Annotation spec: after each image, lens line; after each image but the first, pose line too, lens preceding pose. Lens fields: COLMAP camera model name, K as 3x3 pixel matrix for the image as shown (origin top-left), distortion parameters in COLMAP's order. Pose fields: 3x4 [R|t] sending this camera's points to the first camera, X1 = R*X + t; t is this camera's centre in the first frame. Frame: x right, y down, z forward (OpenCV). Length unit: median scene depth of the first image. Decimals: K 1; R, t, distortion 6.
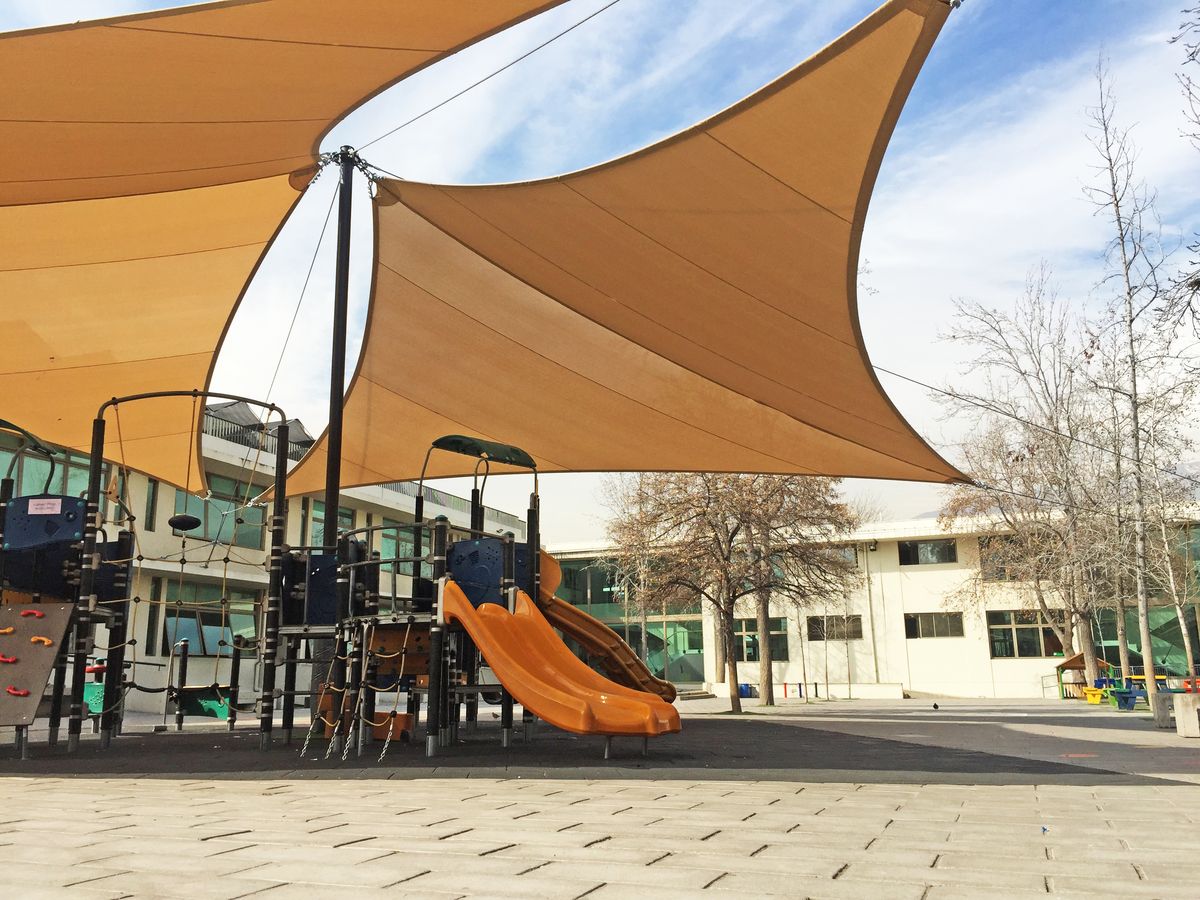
lens RADIAL K [[1021.5, 0, 600.0], [0, 1021.5, 450.0], [0, 0, 1]] dist [0.048762, -0.005617]
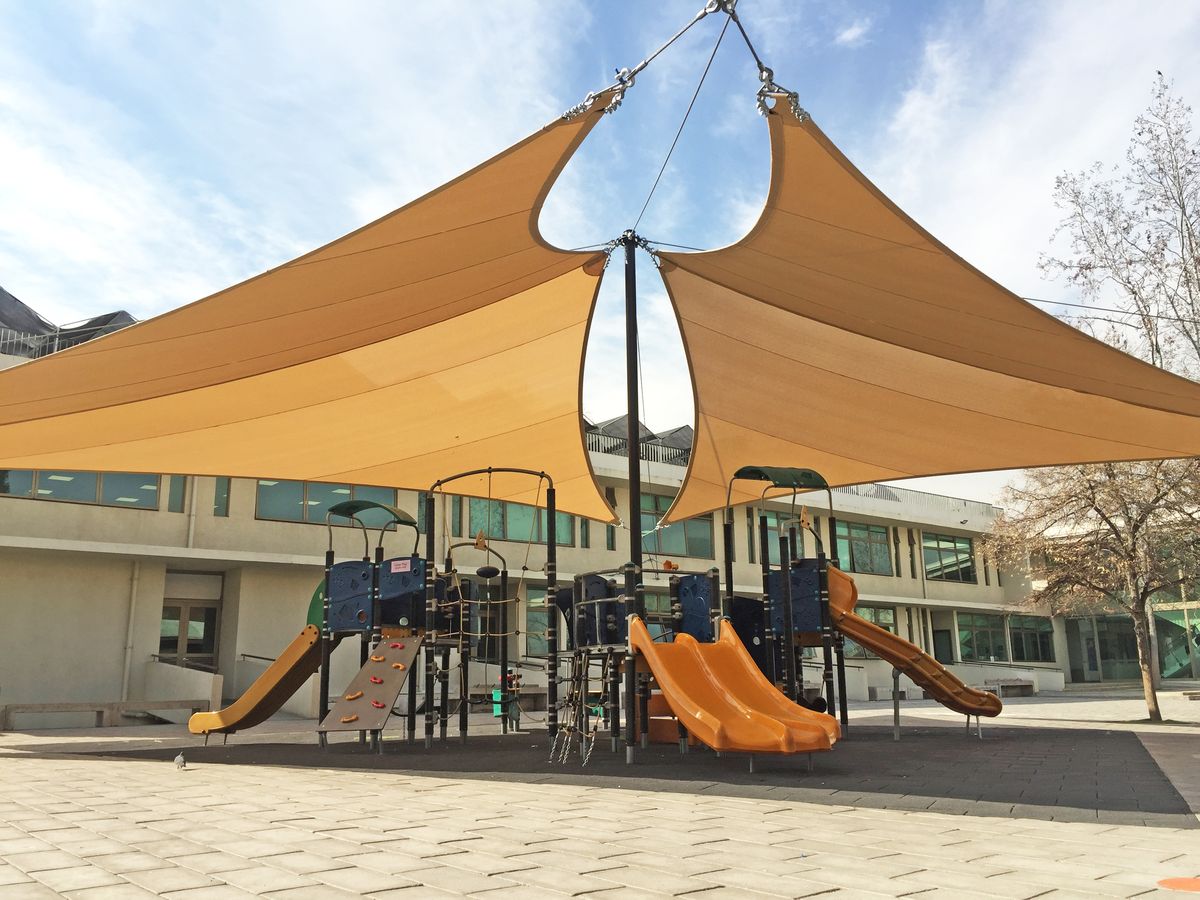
lens RADIAL K [[1009.5, 0, 600.0], [0, 1009.5, 450.0], [0, 0, 1]] dist [0.065640, -0.005187]
pose [[0.878188, -0.109211, -0.465681, 0.333848], [0.112670, 0.993421, -0.020500, -0.040752], [0.464856, -0.034465, 0.884715, -0.053776]]
